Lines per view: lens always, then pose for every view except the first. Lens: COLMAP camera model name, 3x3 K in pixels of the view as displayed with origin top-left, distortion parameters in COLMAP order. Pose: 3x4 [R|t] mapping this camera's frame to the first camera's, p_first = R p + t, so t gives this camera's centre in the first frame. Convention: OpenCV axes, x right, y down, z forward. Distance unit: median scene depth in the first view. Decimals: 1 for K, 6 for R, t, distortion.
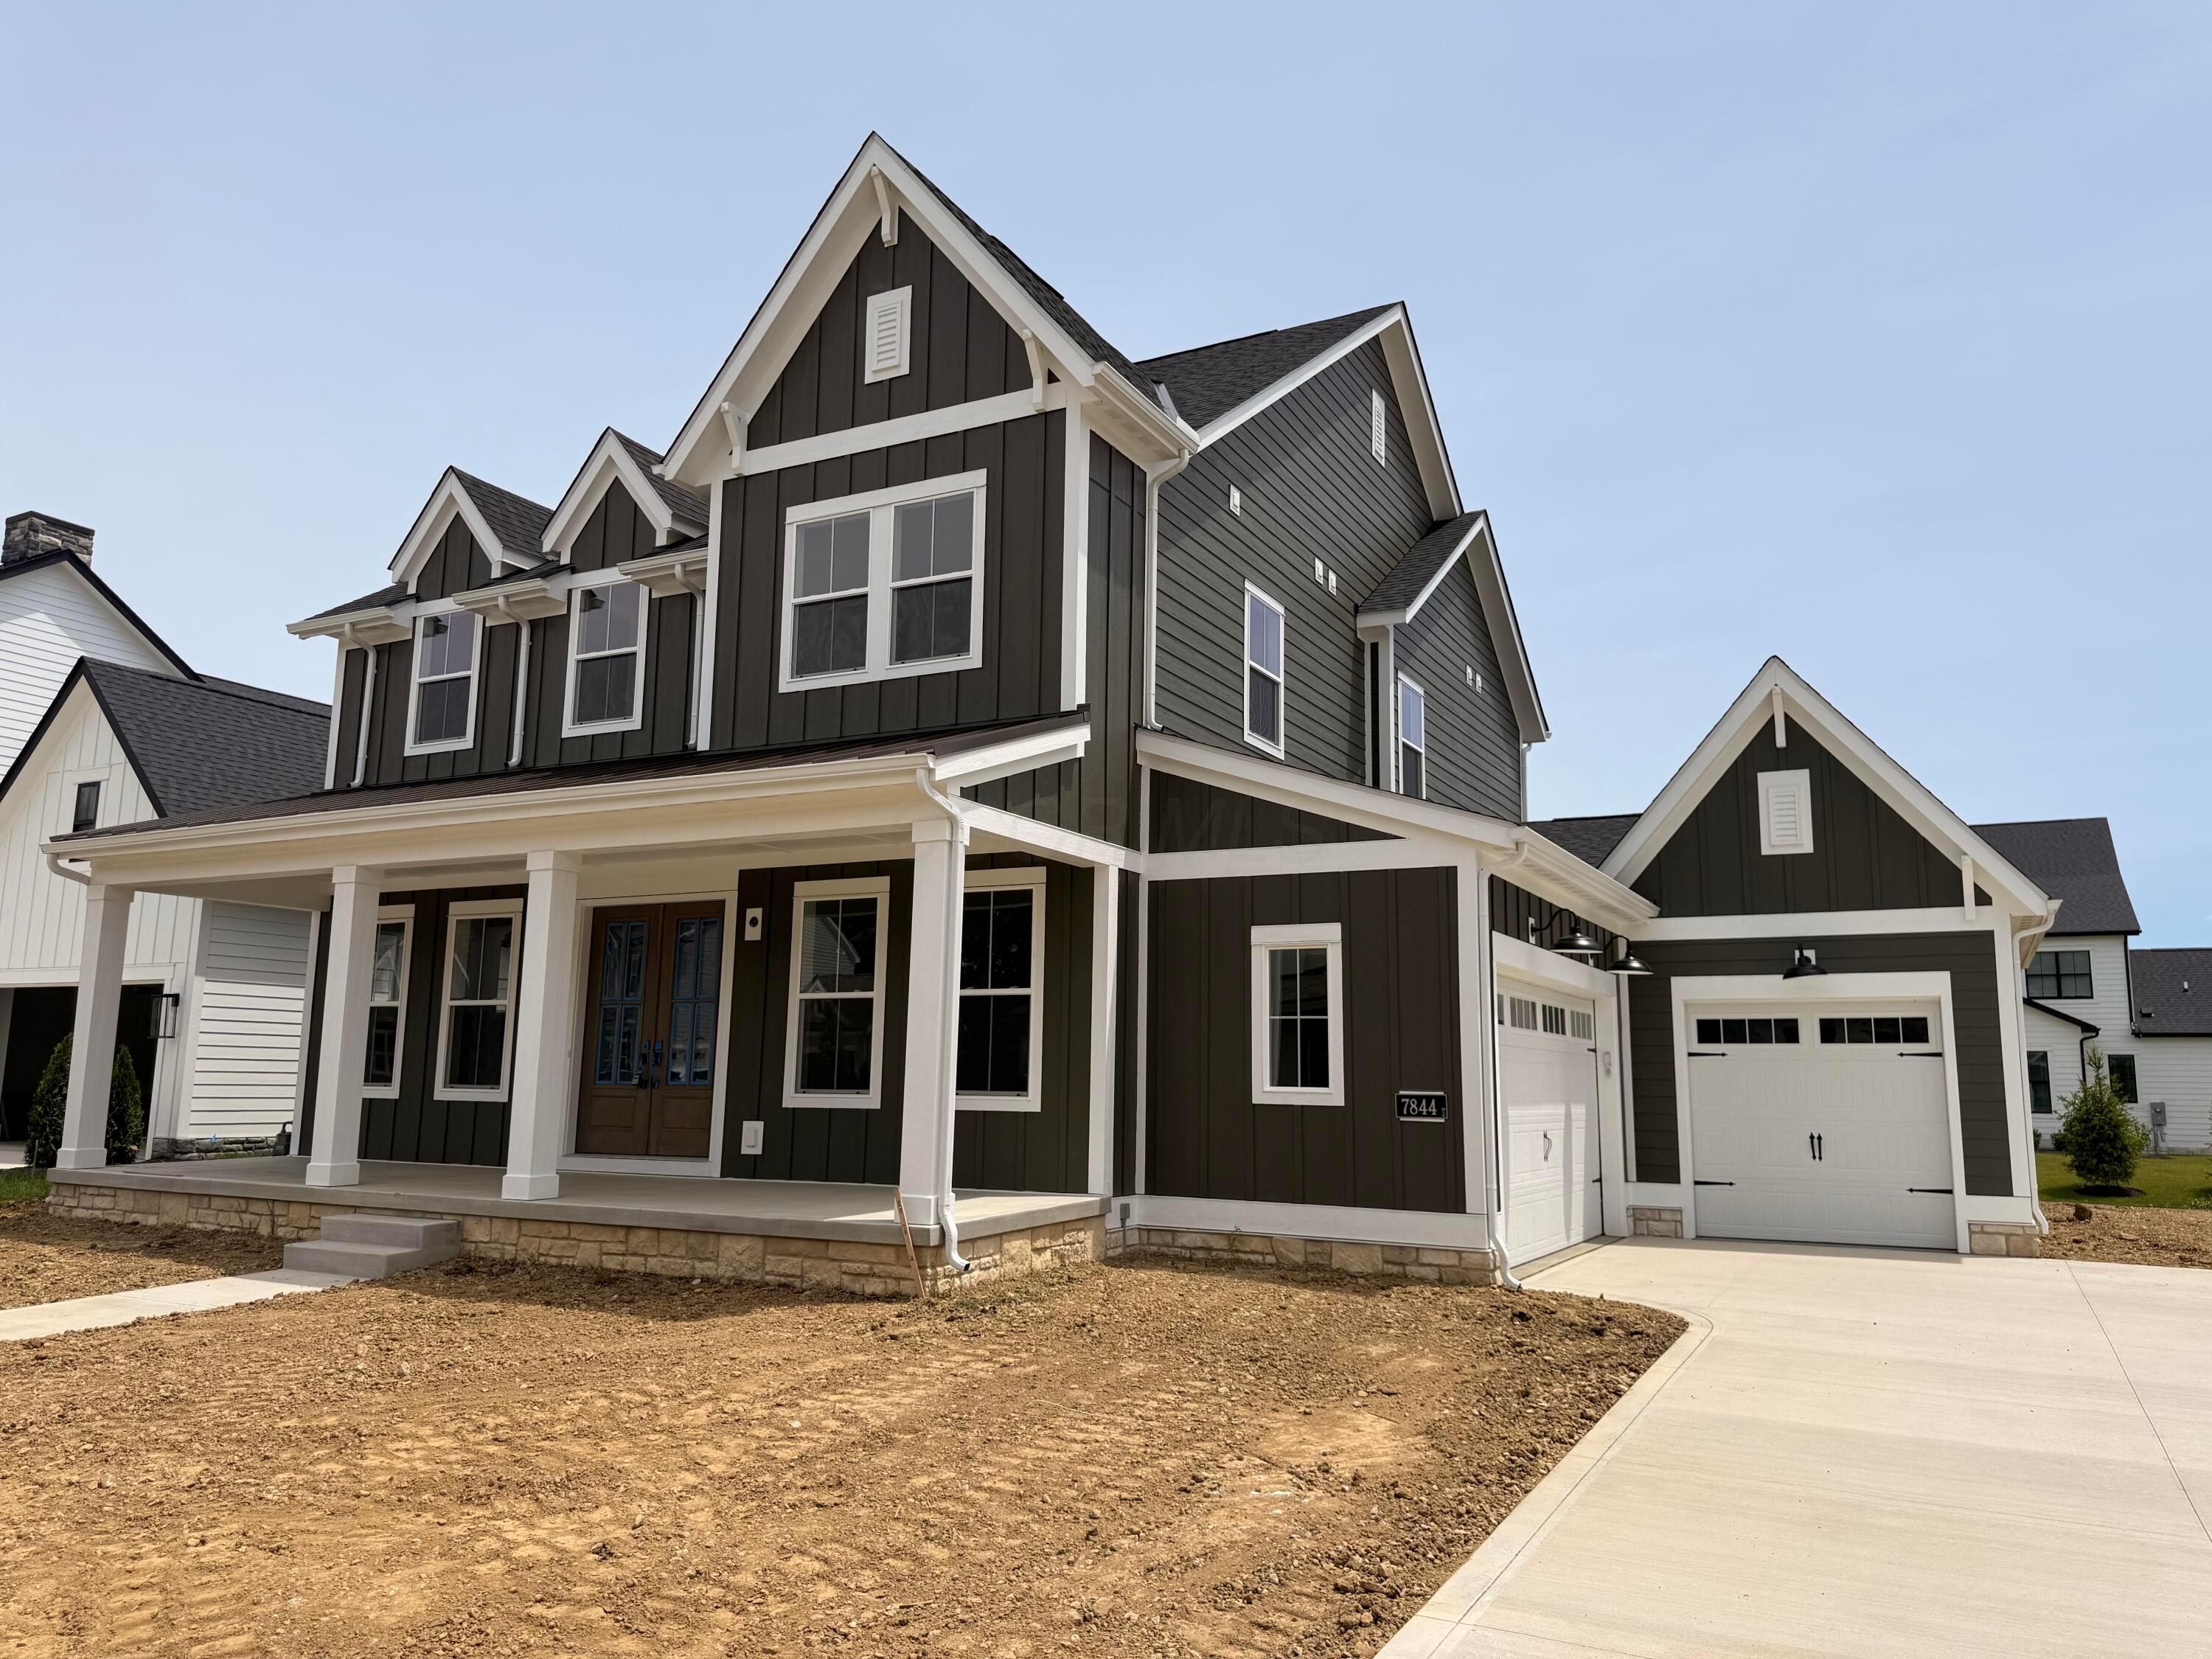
lens RADIAL K [[1553.8, 0, 1101.9], [0, 1553.8, 838.8], [0, 0, 1]] dist [0.125365, -0.231594]
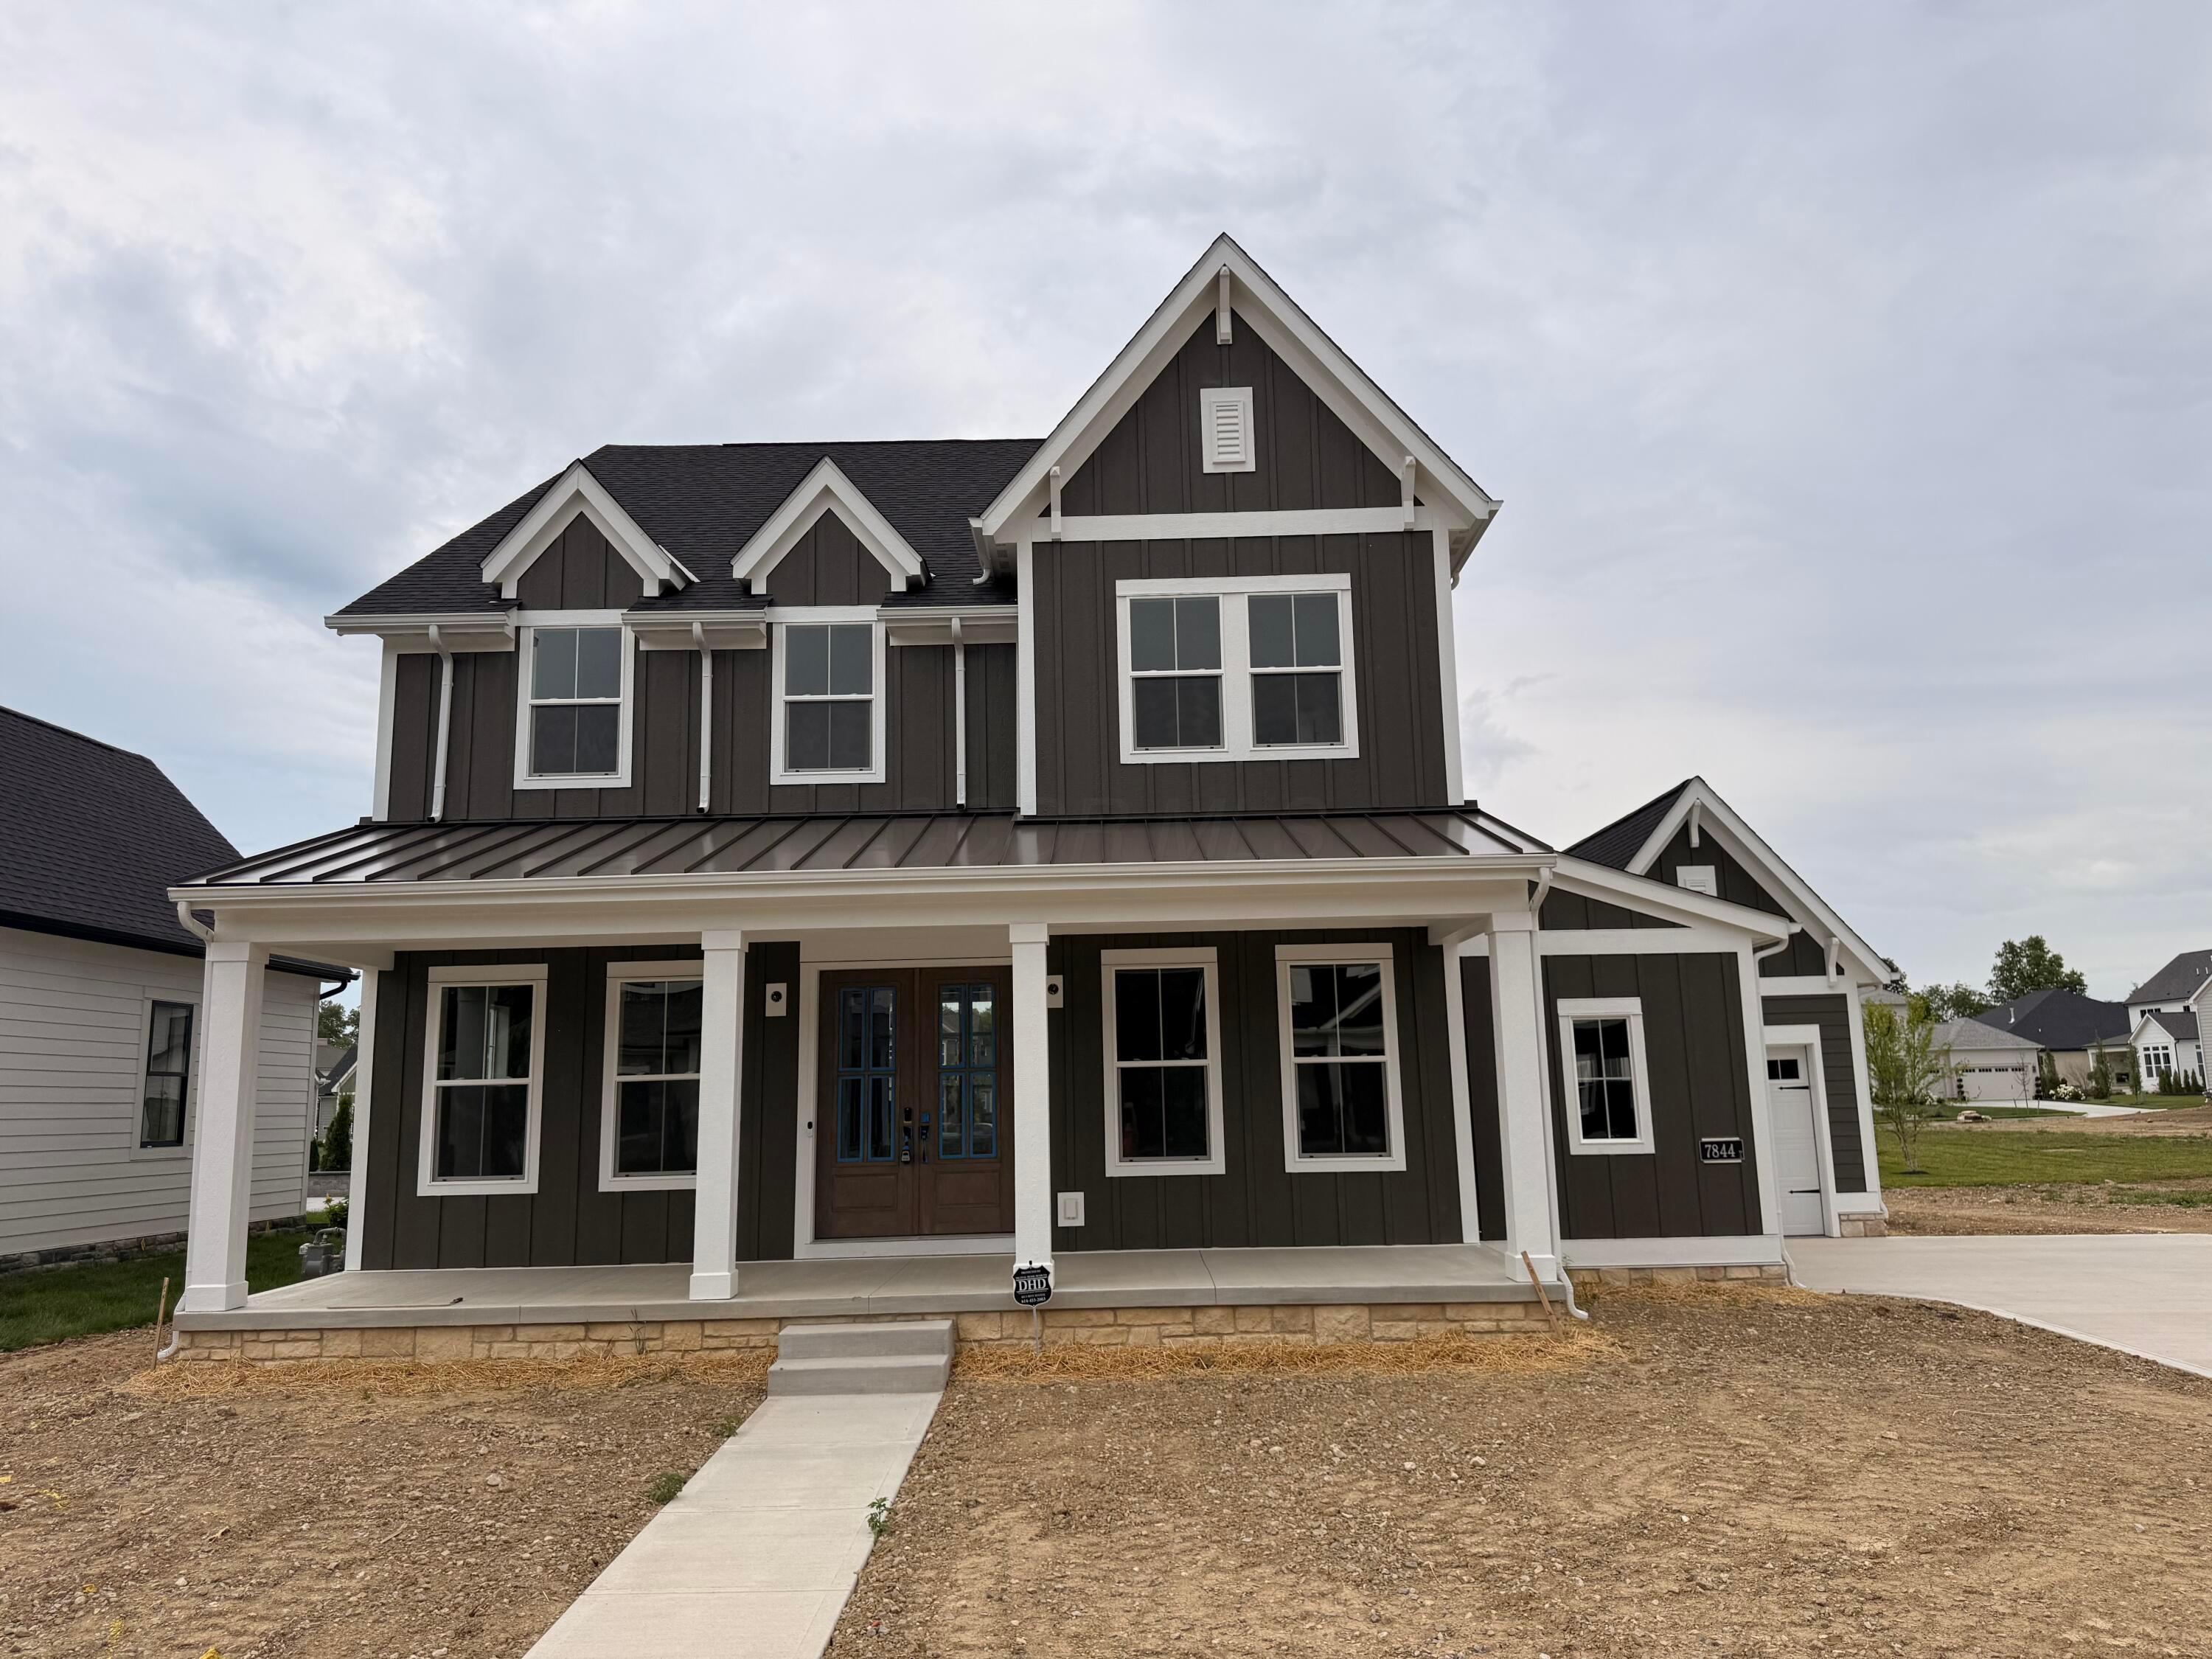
lens RADIAL K [[1553.8, 0, 1101.9], [0, 1553.8, 838.8], [0, 0, 1]] dist [0.125365, -0.231594]
pose [[0.884341, 0.042557, 0.464897, -0.670700], [-0.036416, 0.999090, -0.022186, -0.021984], [-0.465419, 0.002690, 0.885087, 0.115506]]
